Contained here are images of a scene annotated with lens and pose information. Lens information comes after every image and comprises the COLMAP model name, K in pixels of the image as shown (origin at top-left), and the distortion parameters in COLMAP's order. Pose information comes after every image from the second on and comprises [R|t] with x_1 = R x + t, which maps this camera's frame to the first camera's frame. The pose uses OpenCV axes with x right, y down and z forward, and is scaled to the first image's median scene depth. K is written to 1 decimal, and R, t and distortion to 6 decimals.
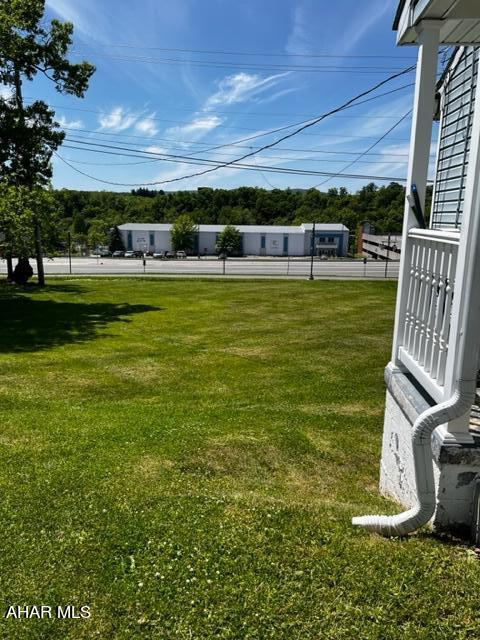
lens RADIAL K [[490.5, 0, 243.9], [0, 490.5, 323.5], [0, 0, 1]] dist [0.054037, -0.072075]
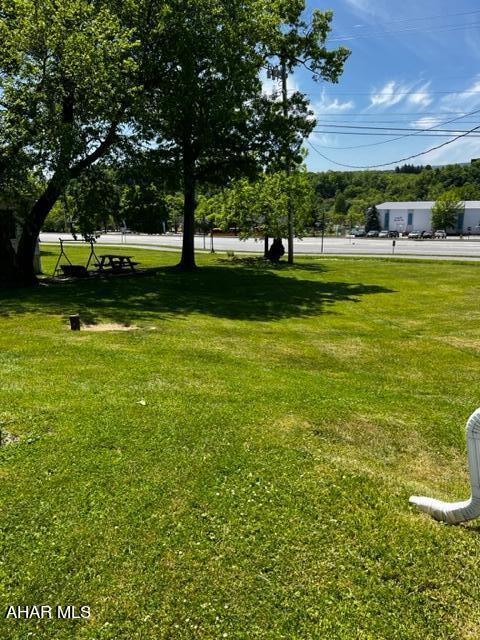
lens RADIAL K [[490.5, 0, 242.0], [0, 490.5, 331.7], [0, 0, 1]] dist [0.054037, -0.072075]
pose [[0.865909, 0.103234, -0.489432, 0.050110], [-0.075091, 0.994211, 0.076852, -0.001604], [0.494532, -0.029795, 0.868648, -0.011988]]
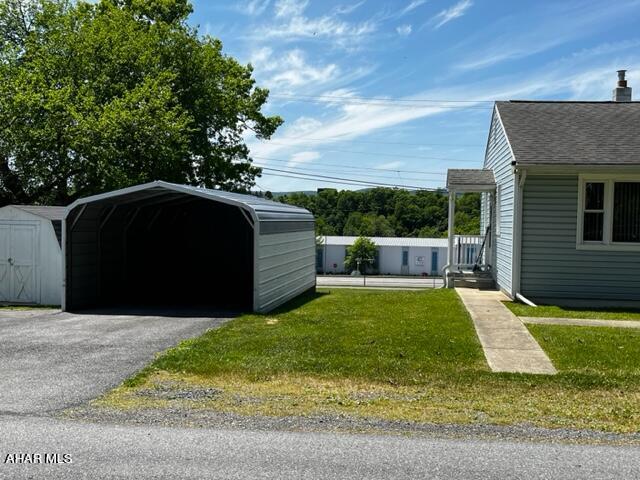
lens RADIAL K [[698.7, 0, 305.1], [0, 698.7, 255.7], [0, 0, 1]] dist [0.000911, 0.000000]
pose [[0.994792, 0.009345, -0.101500, -0.036699], [-0.026434, 0.985373, -0.168351, 0.118980], [0.098442, 0.170157, 0.980487, -0.582528]]
